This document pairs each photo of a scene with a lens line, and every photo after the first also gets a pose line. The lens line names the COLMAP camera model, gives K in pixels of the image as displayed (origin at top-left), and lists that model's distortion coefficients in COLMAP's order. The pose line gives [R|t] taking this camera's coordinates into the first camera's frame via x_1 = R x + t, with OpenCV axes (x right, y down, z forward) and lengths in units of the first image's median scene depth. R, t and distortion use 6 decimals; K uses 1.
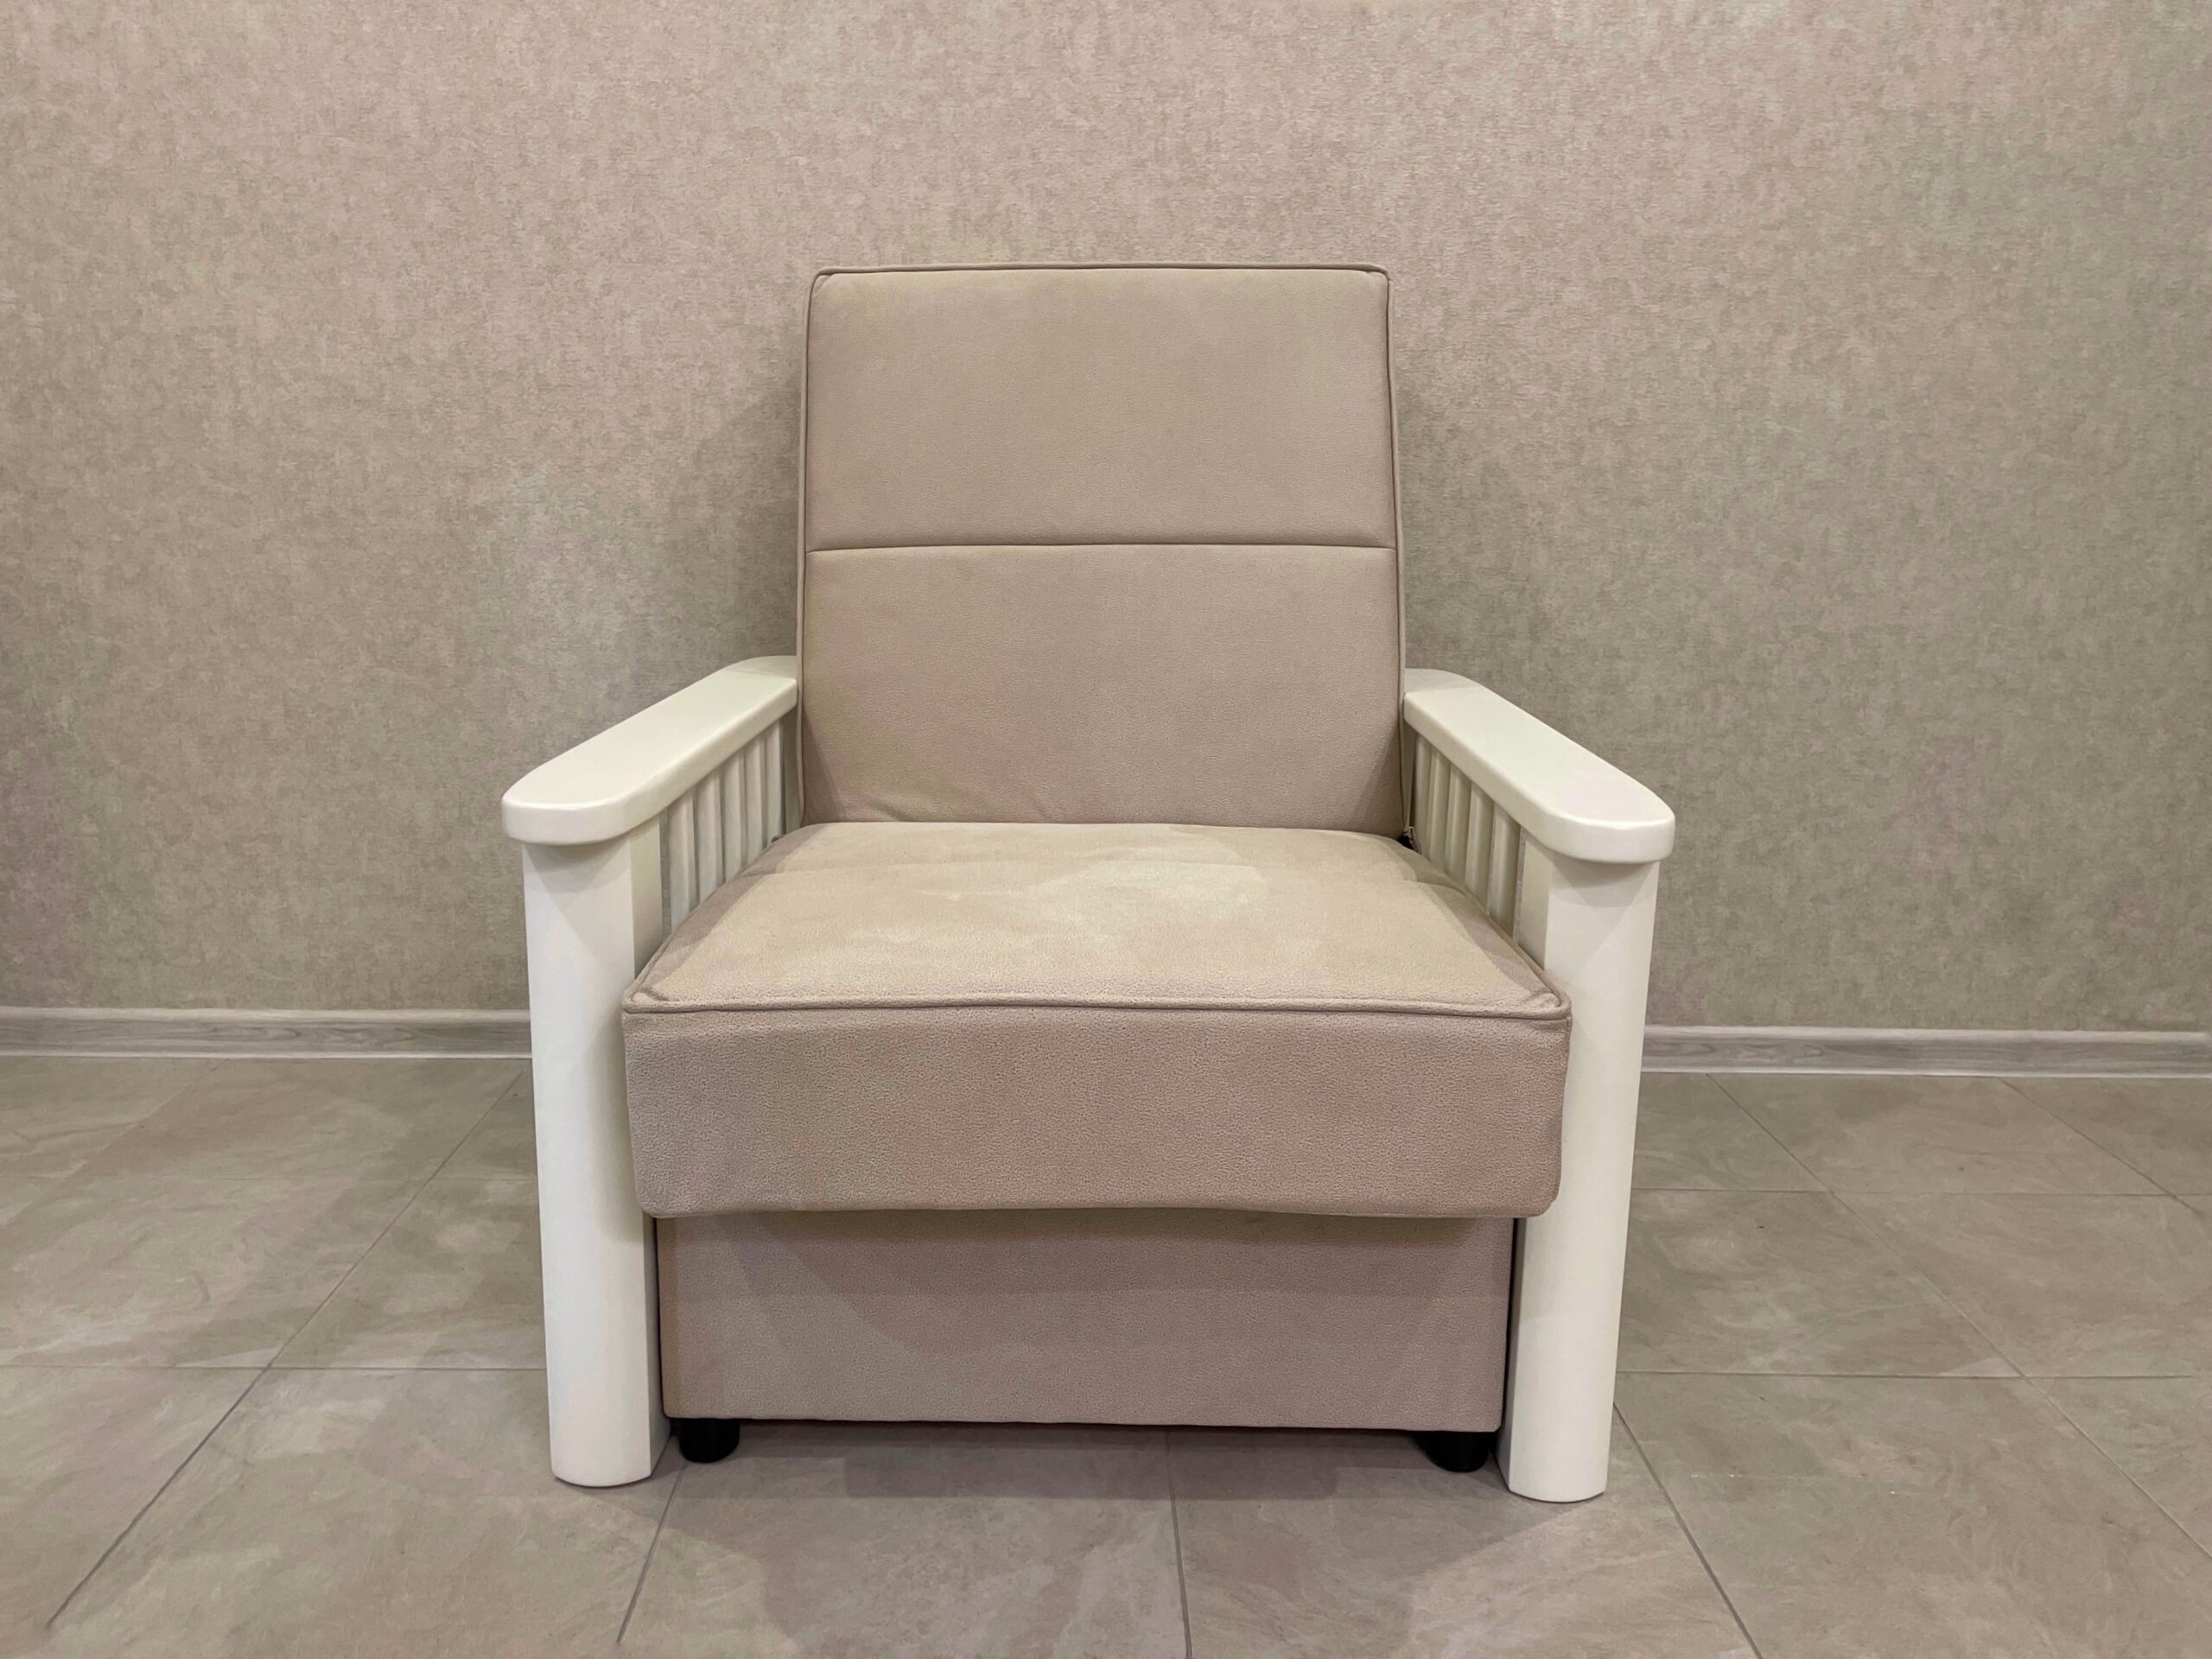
lens RADIAL K [[1690.8, 0, 1101.1], [0, 1690.8, 823.6], [0, 0, 1]] dist [0.081049, -0.110334]
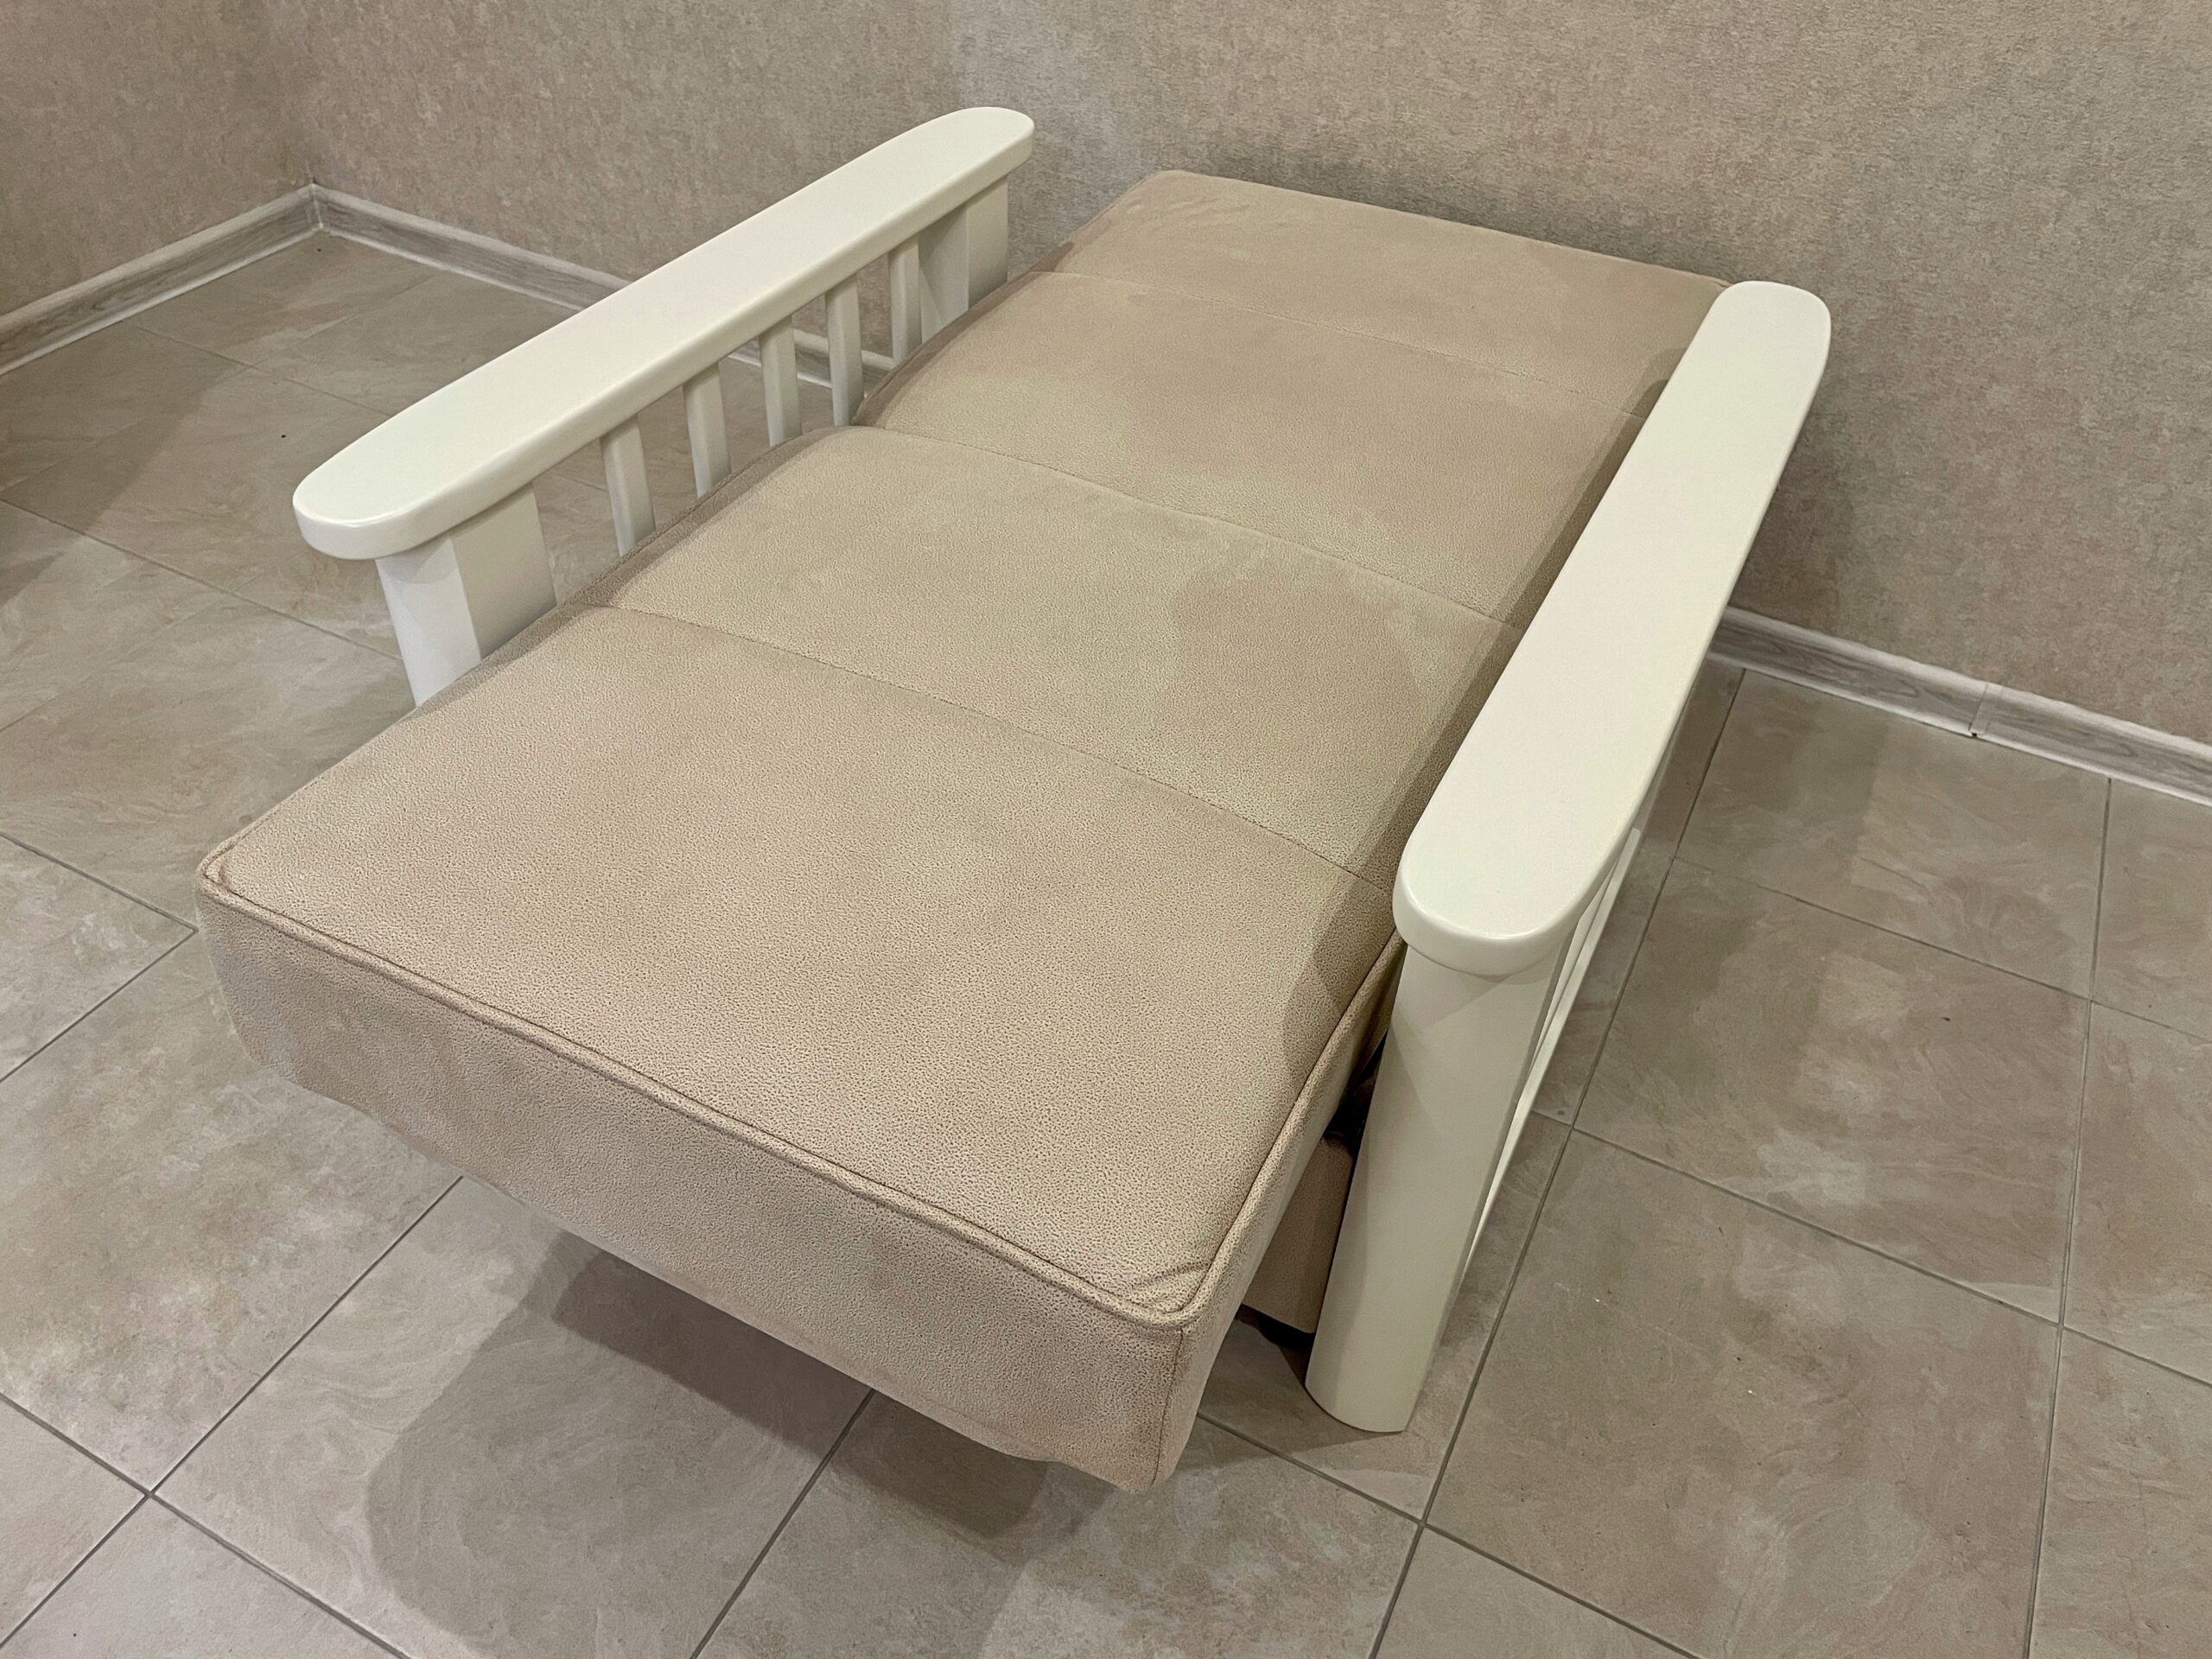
lens RADIAL K [[1690.8, 0, 1110.5], [0, 1690.8, 821.3], [0, 0, 1]] dist [0.081049, -0.110334]
pose [[0.878482, 0.333124, -0.342487, 0.254341], [-0.130694, 0.857048, 0.498386, -0.494276], [0.459552, -0.393062, 0.796439, 0.078243]]
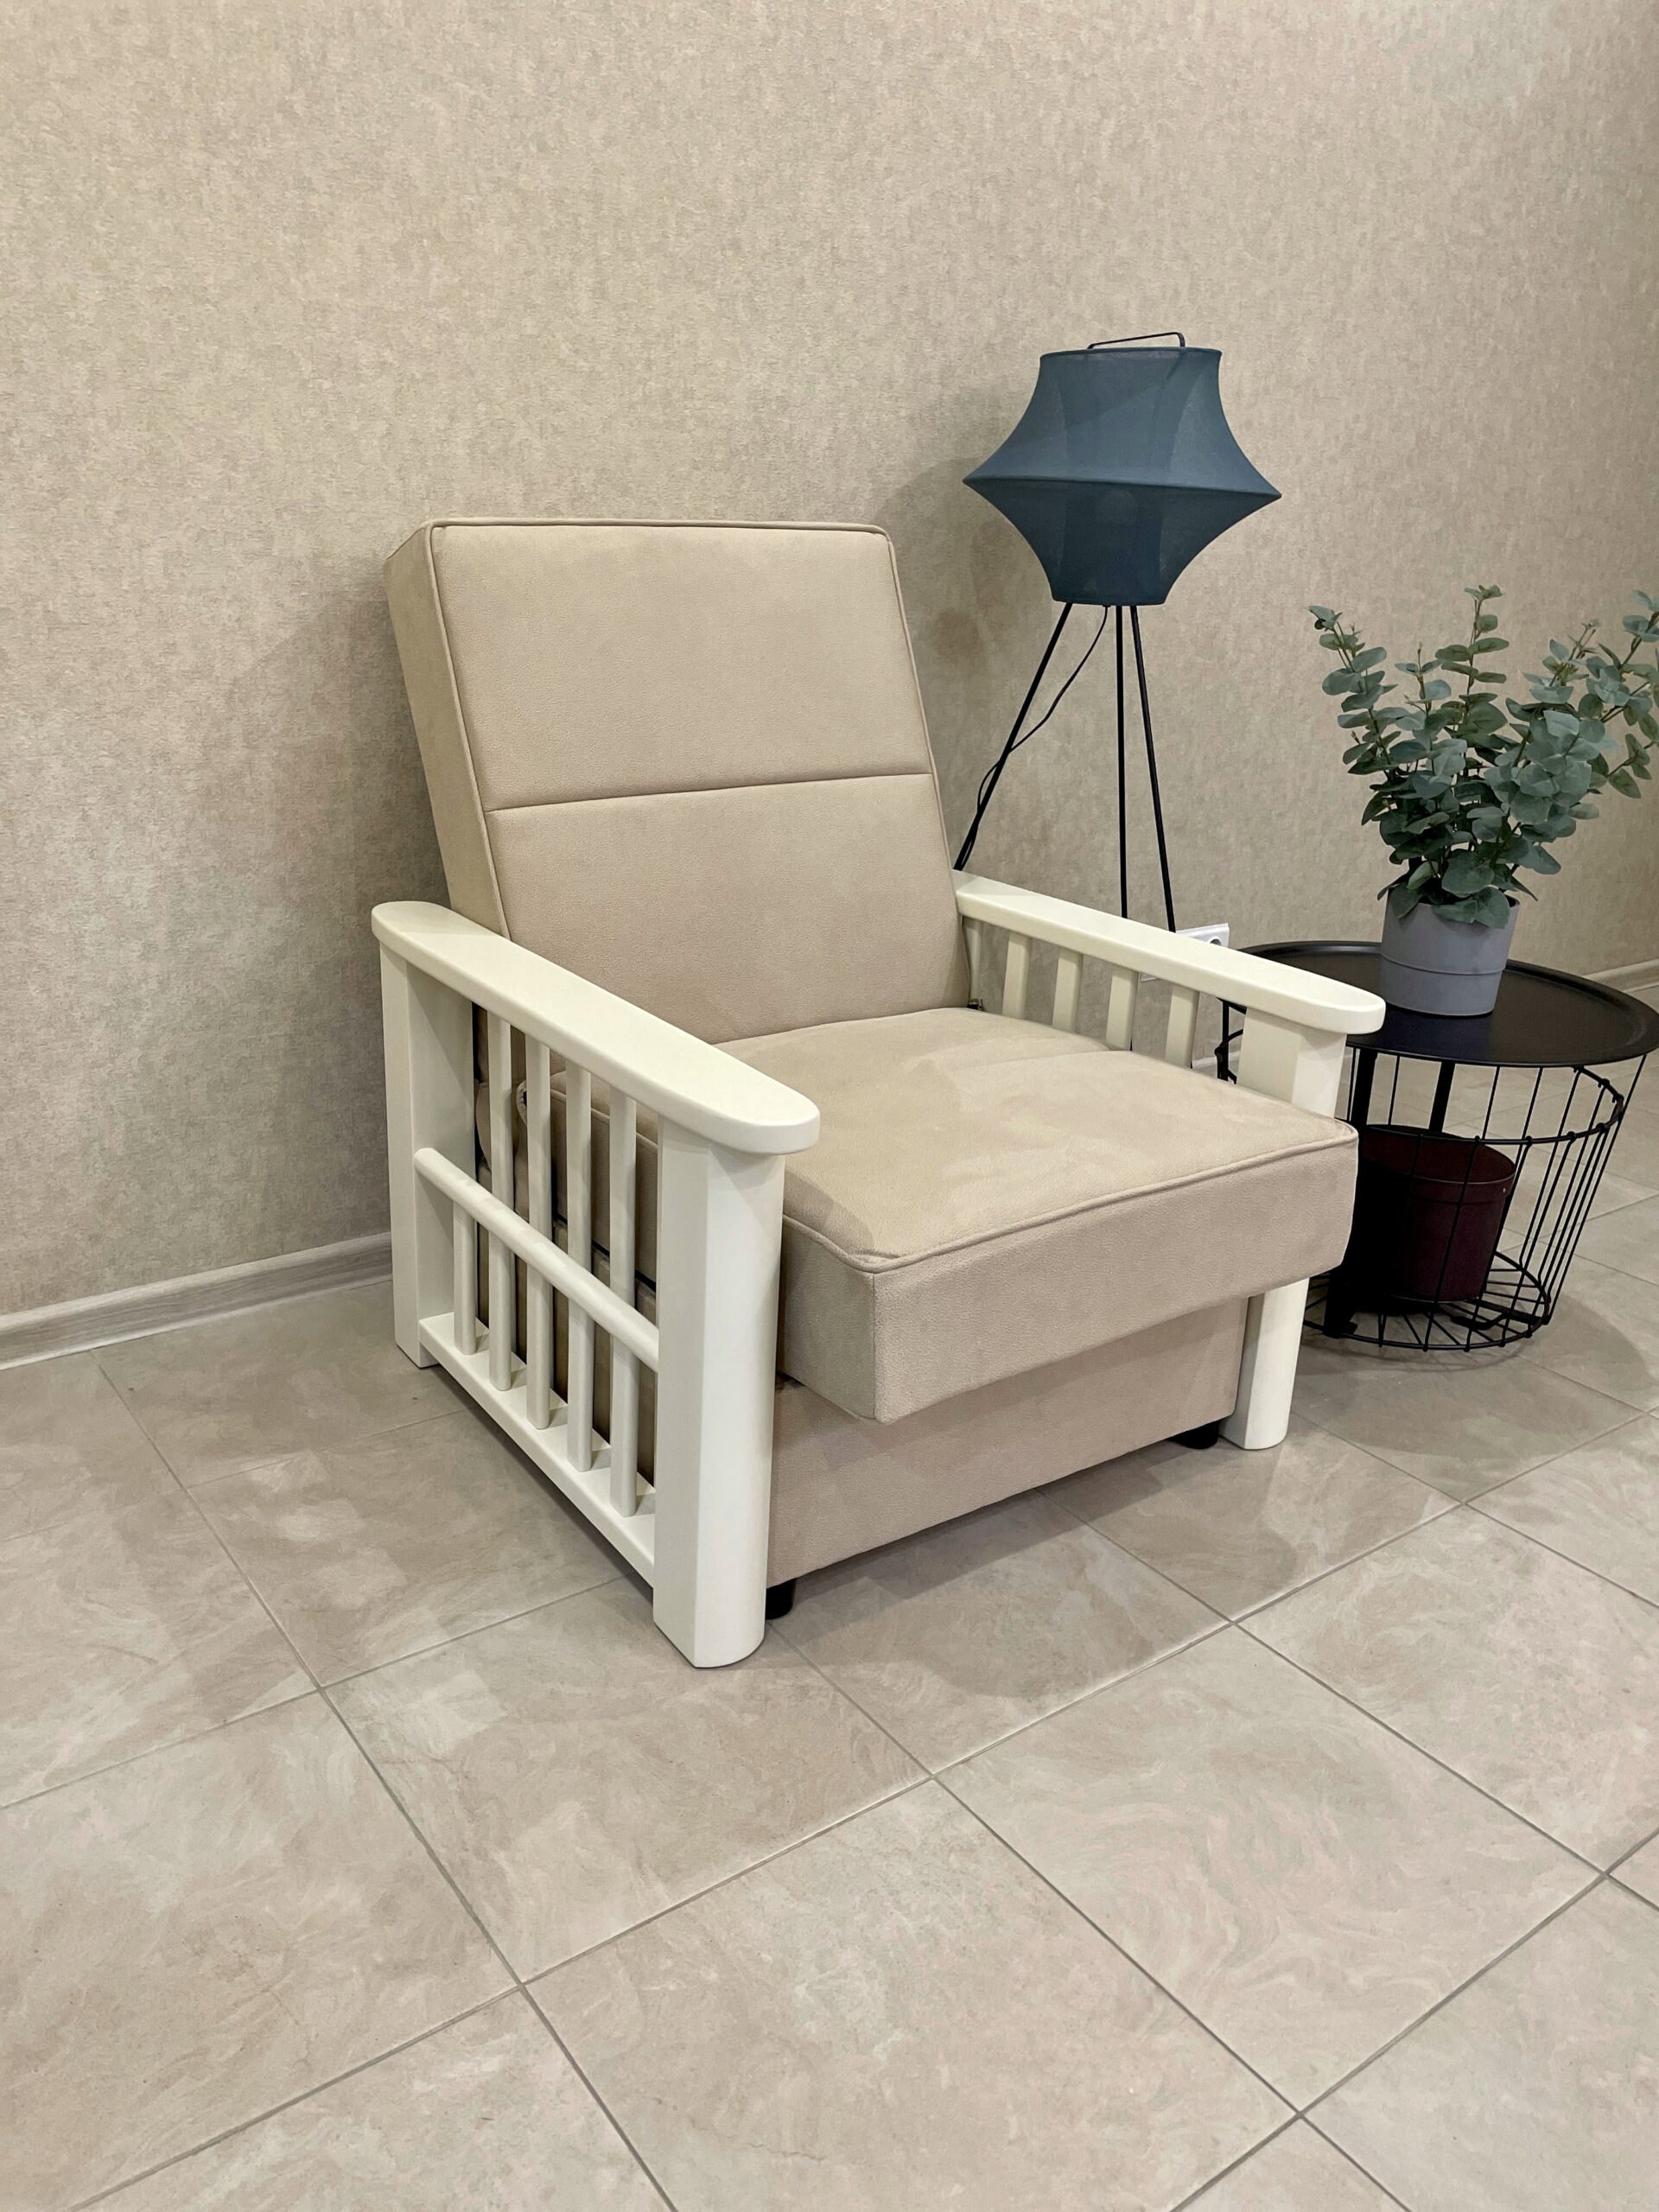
lens RADIAL K [[1690.8, 0, 833.2], [0, 1690.8, 1109.6], [0, 0, 1]] dist [0.081049, -0.110334]
pose [[0.813933, -0.173930, 0.554312, -0.541692], [0.093908, 0.980974, 0.169914, -0.122573], [-0.573319, -0.086244, 0.814780, 0.014002]]
